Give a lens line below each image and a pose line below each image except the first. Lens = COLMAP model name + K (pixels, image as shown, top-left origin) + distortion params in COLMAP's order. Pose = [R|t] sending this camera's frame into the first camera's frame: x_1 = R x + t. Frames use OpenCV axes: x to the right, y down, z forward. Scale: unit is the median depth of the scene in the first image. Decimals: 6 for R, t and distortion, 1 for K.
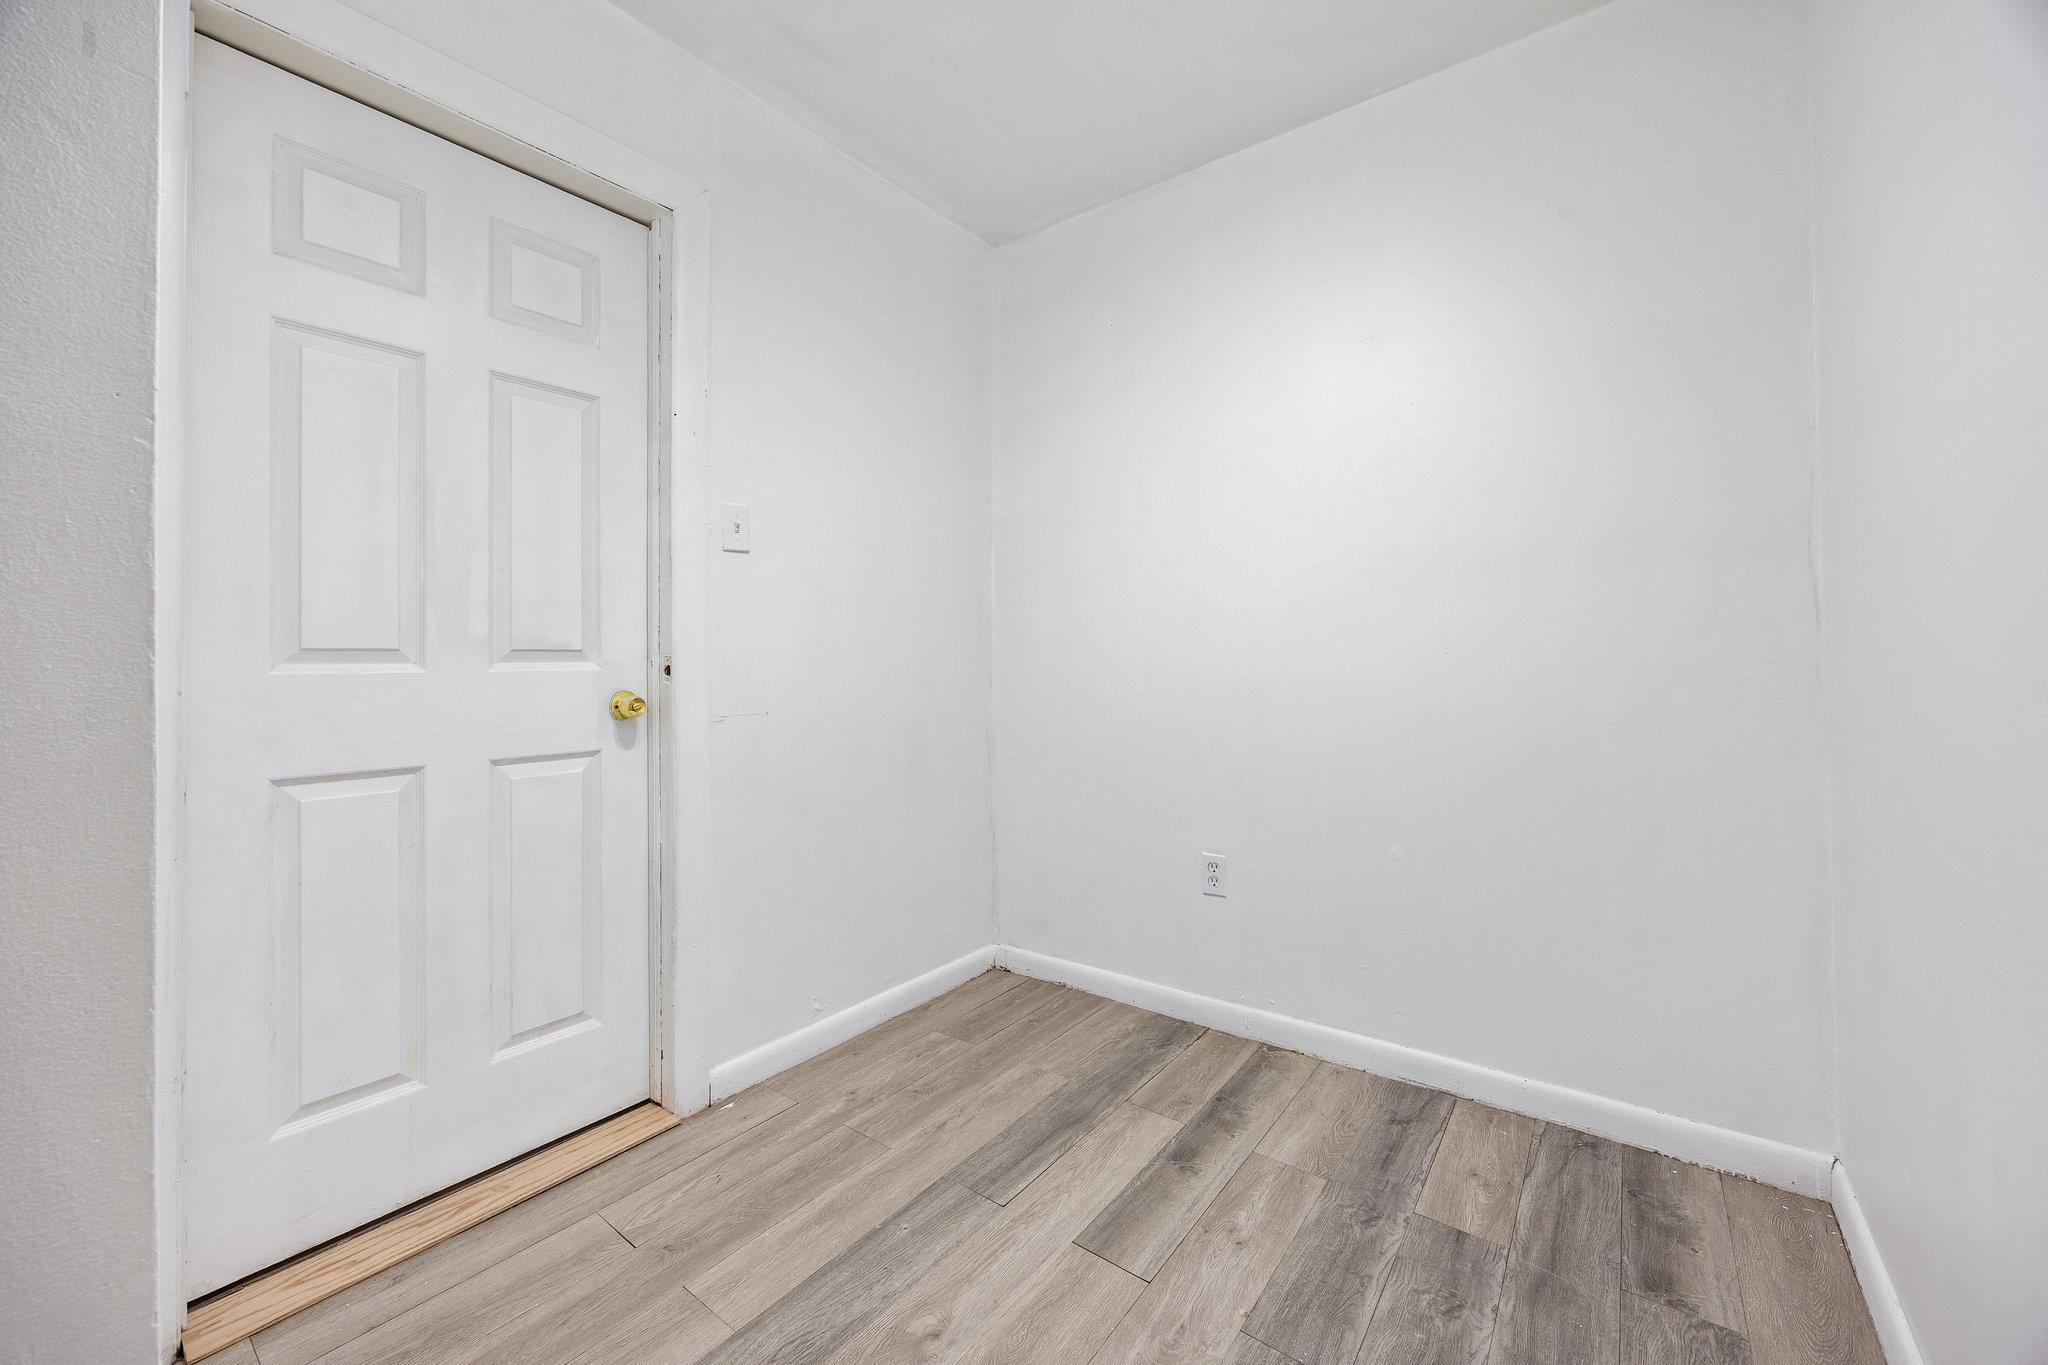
lens RADIAL K [[805.2, 0, 1023.0], [0, 805.2, 665.9], [0, 0, 1]] dist [-0.003830, 0.000833]
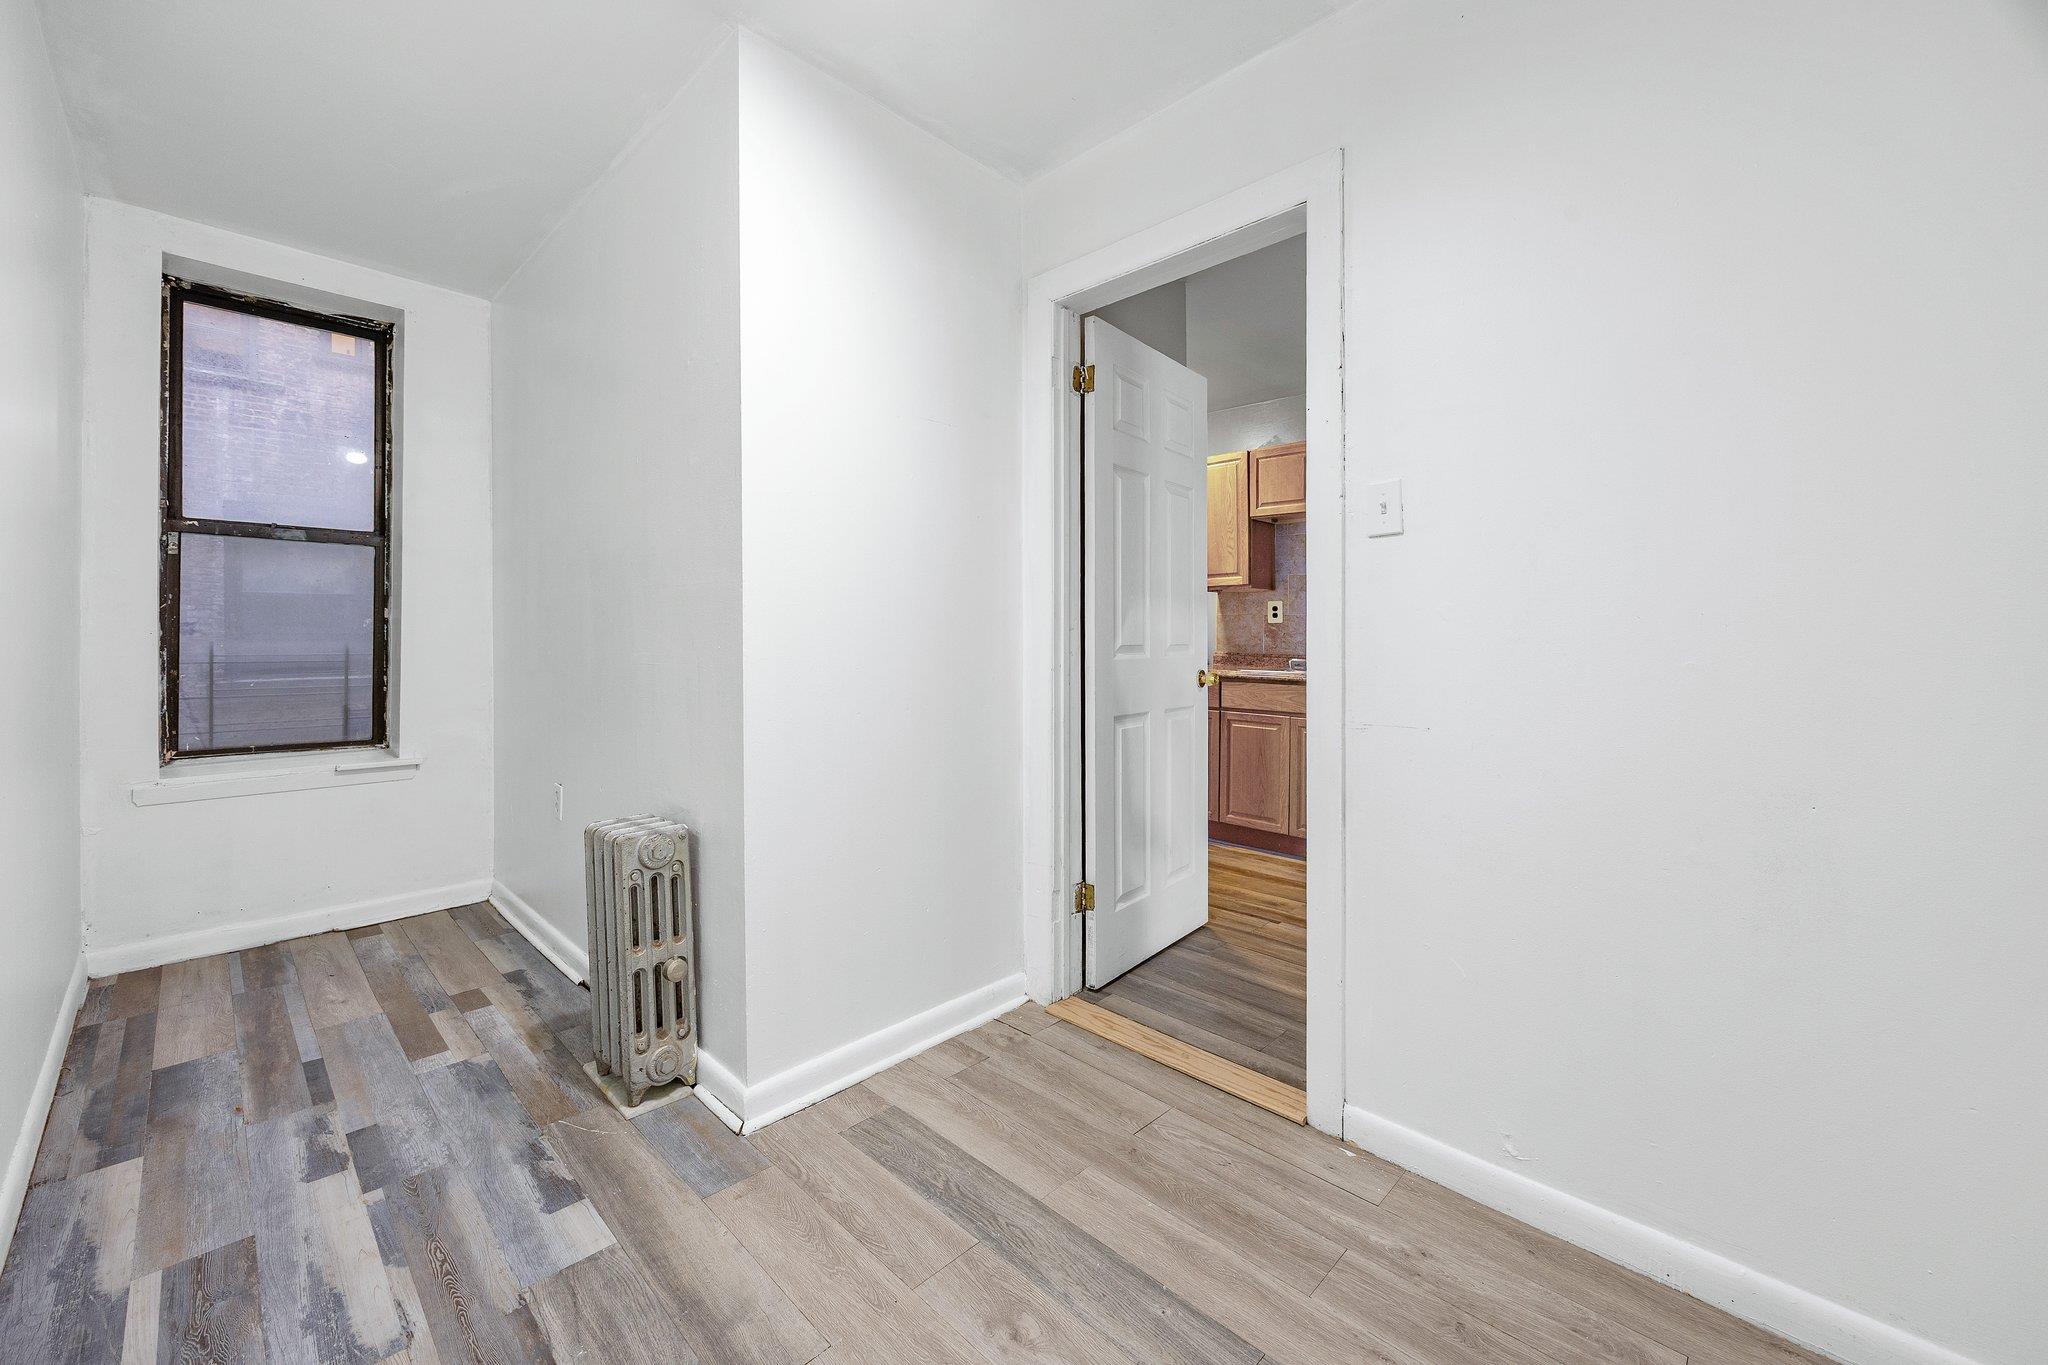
lens RADIAL K [[805.2, 0, 984.9], [0, 805.2, 633.6], [0, 0, 1]] dist [-0.003830, 0.000833]
pose [[-0.157782, 0.001030, -0.987474, 0.723883], [-0.005025, 0.999986, 0.001846, -0.044879], [0.987461, 0.005253, -0.157774, 0.901669]]
